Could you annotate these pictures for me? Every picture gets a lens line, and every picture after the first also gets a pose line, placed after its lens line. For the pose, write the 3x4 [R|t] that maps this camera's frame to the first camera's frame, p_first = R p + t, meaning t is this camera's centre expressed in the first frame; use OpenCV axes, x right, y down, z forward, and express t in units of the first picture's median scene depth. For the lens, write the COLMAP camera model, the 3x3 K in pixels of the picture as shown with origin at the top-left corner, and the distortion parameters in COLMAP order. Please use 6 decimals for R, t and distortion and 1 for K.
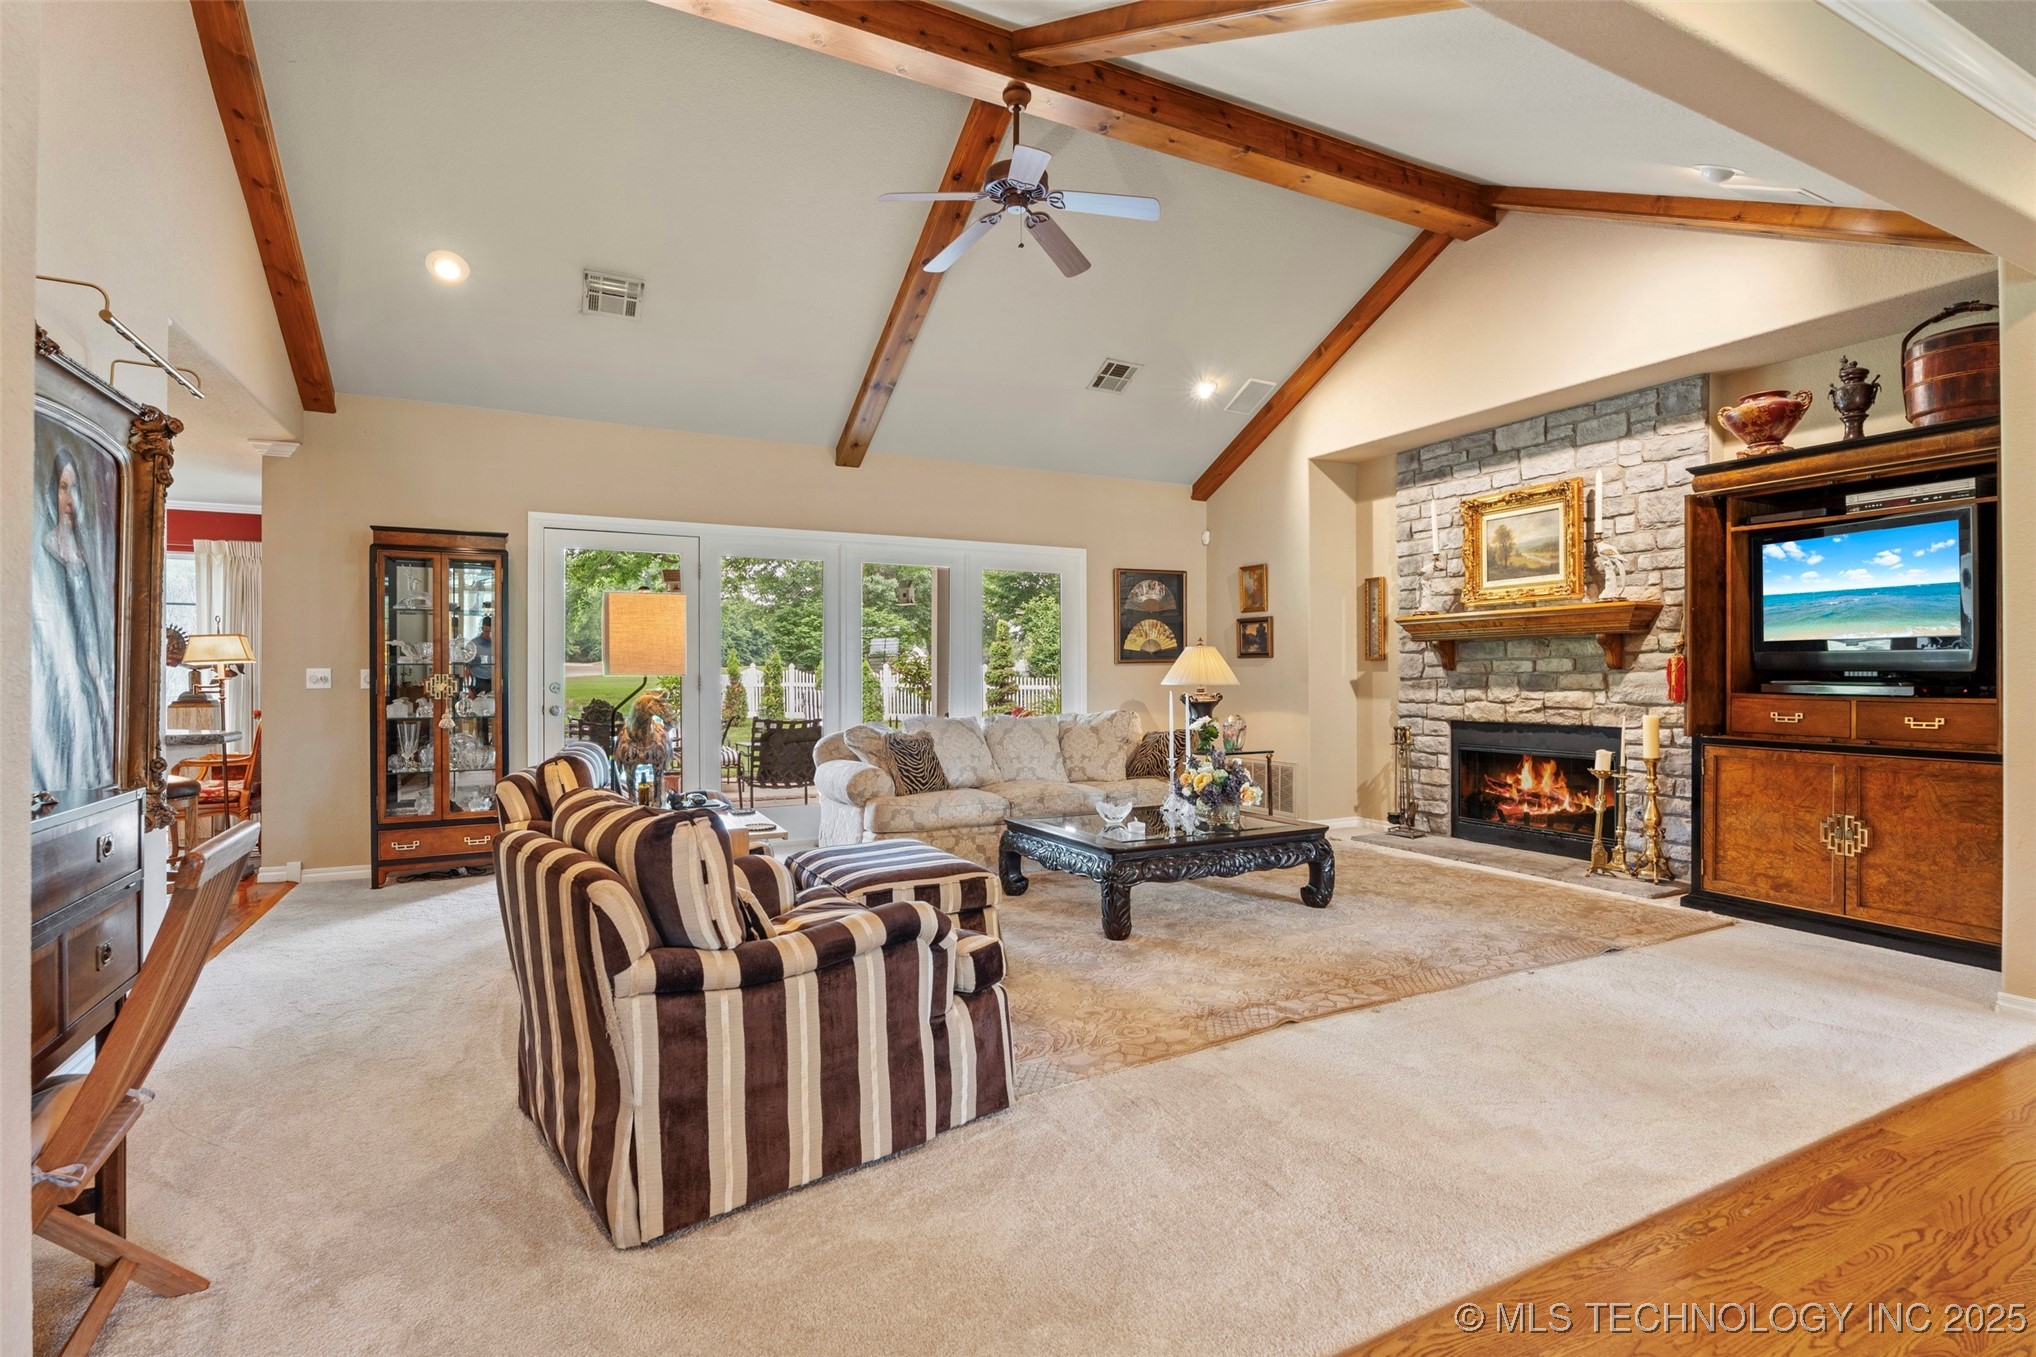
lens RADIAL K [[951.7, 0, 1008.4], [0, 951.7, 673.5], [0, 0, 1]] dist [-0.001254, -0.000066]
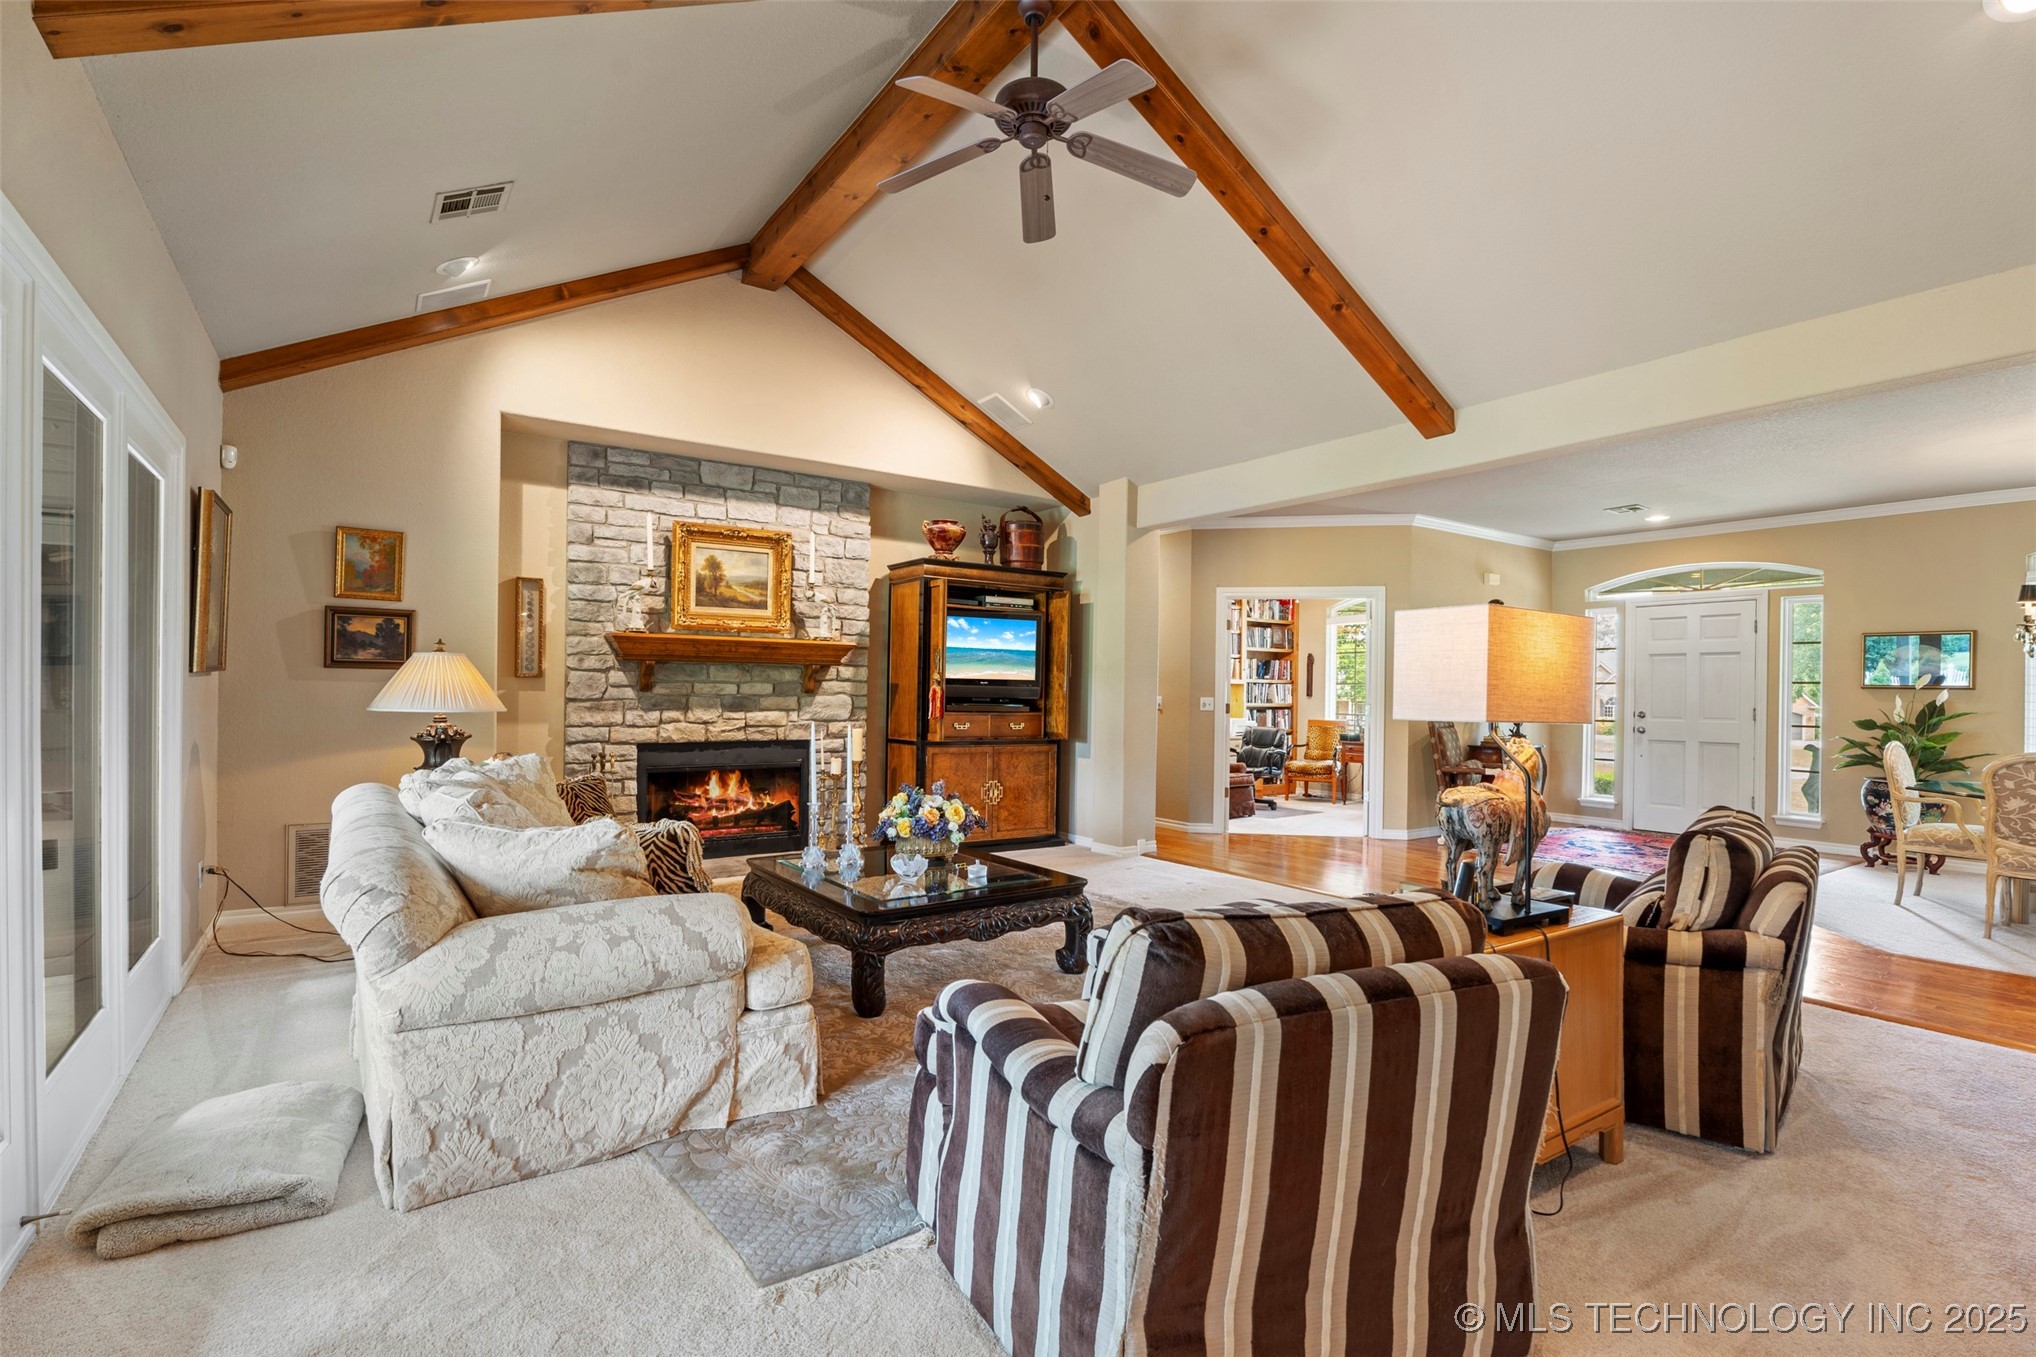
lens RADIAL K [[951.7, 0, 1006.5], [0, 951.7, 690.8], [0, 0, 1]] dist [-0.001254, -0.000066]
pose [[-0.118349, -0.000836, 0.992972, -0.583921], [-0.016073, 0.999870, -0.001074, -0.009609], [-0.992842, -0.016087, -0.118347, 0.816401]]
